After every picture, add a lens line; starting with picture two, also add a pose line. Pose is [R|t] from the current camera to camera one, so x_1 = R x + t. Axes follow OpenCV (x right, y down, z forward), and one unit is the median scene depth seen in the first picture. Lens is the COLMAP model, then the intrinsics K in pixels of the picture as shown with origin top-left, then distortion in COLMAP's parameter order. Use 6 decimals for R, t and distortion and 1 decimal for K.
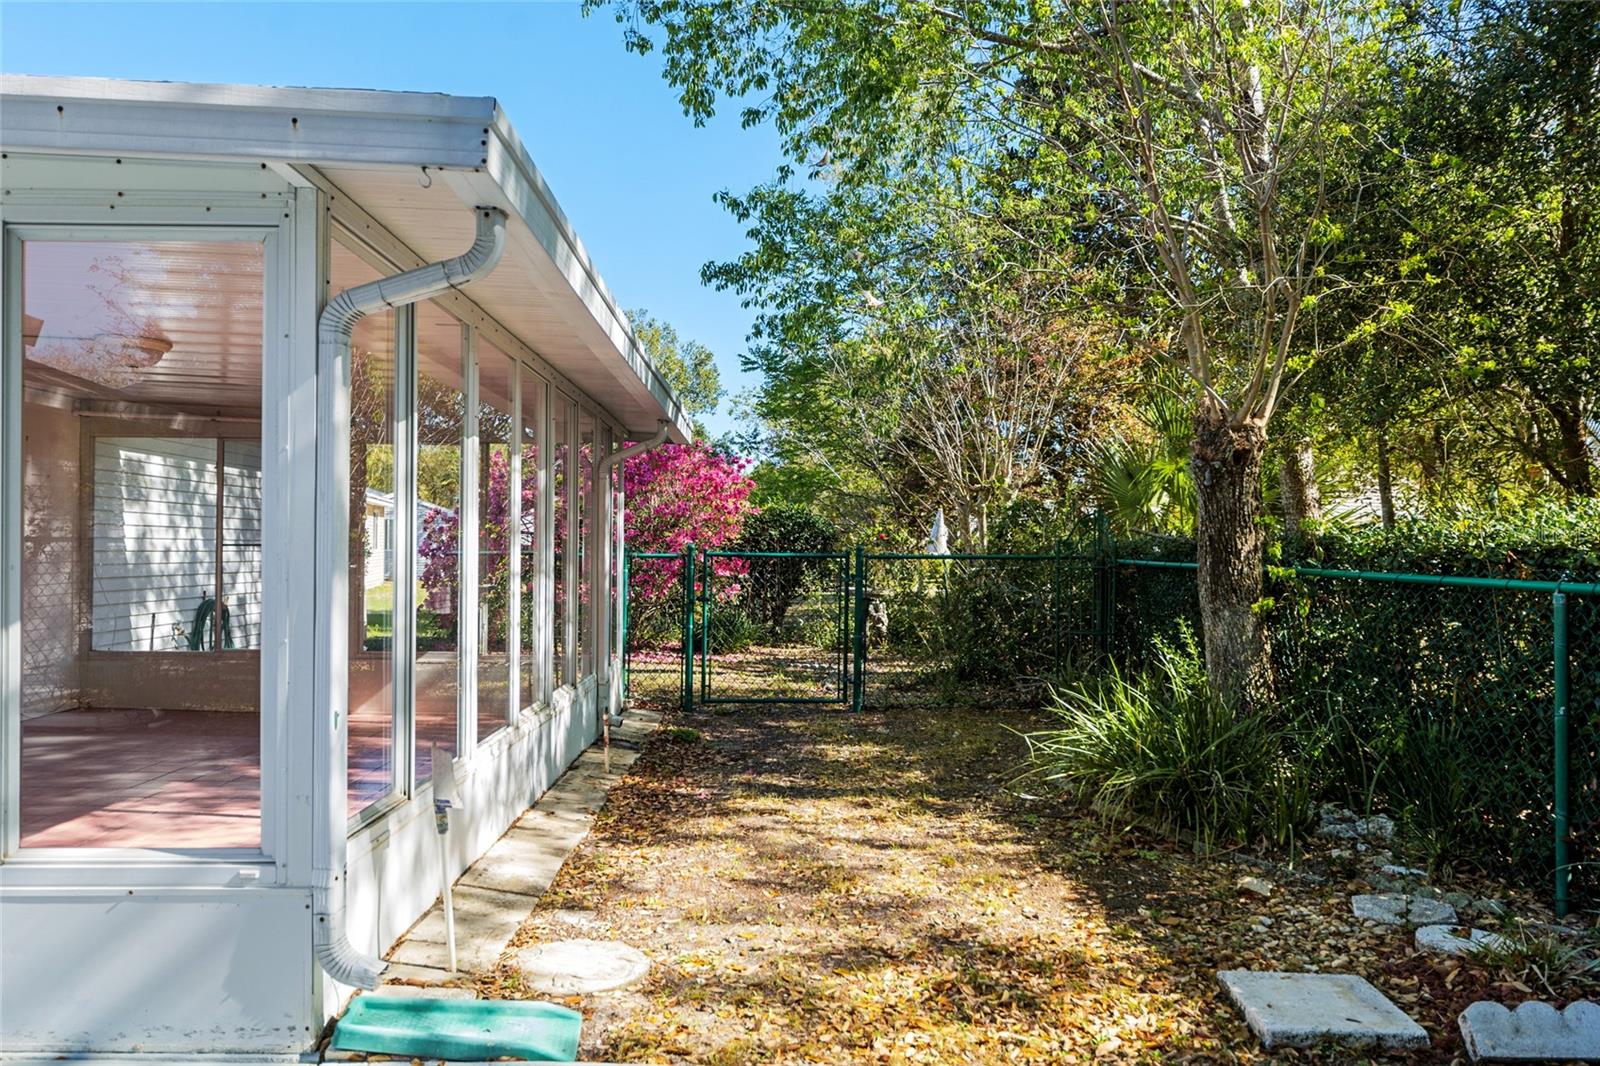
lens RADIAL K [[1158.7, 0, 793.0], [0, 1158.7, 547.4], [0, 0, 1]] dist [0.001624, -0.001757]
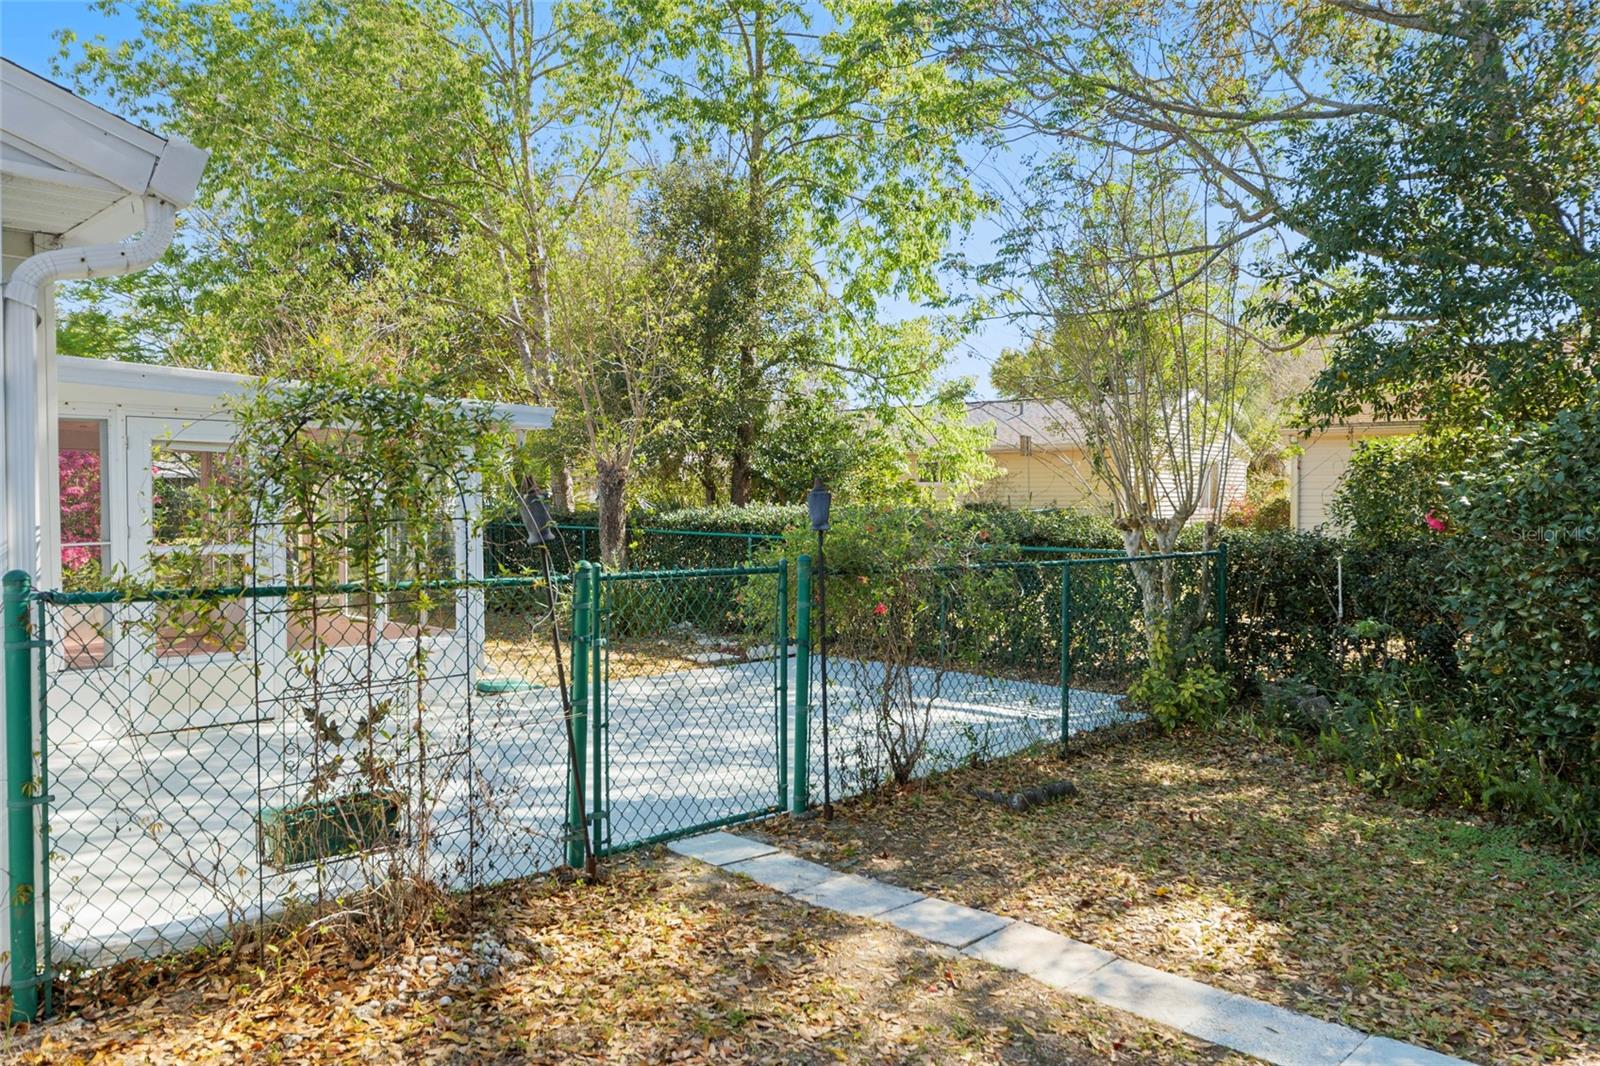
lens RADIAL K [[1181.6, 0, 790.7], [0, 1181.6, 532.4], [0, 0, 1]] dist [0.000707, -0.005264]
pose [[0.705592, -0.024869, 0.708181, -1.461105], [-0.001651, 0.999324, 0.036738, -0.087538], [-0.708616, -0.027091, 0.705074, -1.291924]]
